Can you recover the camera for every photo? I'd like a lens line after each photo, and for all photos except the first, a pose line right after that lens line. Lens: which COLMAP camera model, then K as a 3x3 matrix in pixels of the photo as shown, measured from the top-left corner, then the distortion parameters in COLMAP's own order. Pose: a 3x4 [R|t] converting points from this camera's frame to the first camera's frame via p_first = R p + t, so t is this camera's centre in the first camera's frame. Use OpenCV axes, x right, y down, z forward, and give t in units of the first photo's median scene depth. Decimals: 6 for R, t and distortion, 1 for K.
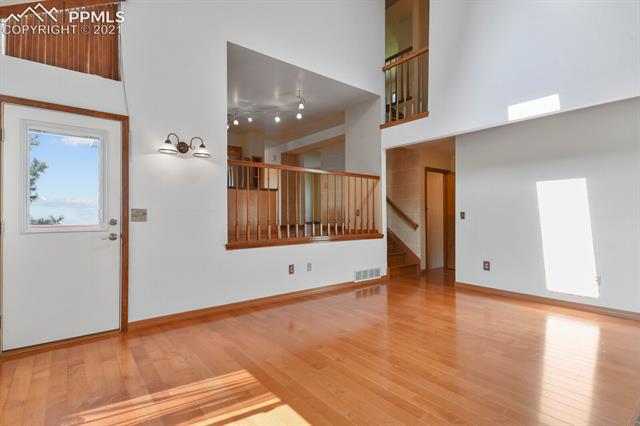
lens RADIAL K [[311.1, 0, 321.3], [0, 311.1, 212.3], [0, 0, 1]] dist [0.005189, -0.003646]
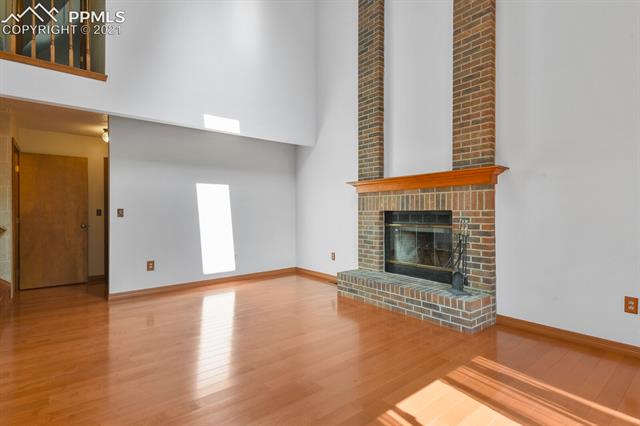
lens RADIAL K [[311.1, 0, 319.8], [0, 311.1, 213.9], [0, 0, 1]] dist [0.005189, -0.003646]
pose [[-0.006129, -0.001355, 0.999980, -0.478358], [-0.006296, 0.999979, 0.001317, 0.010286], [-0.999961, -0.006288, -0.006137, 0.554166]]
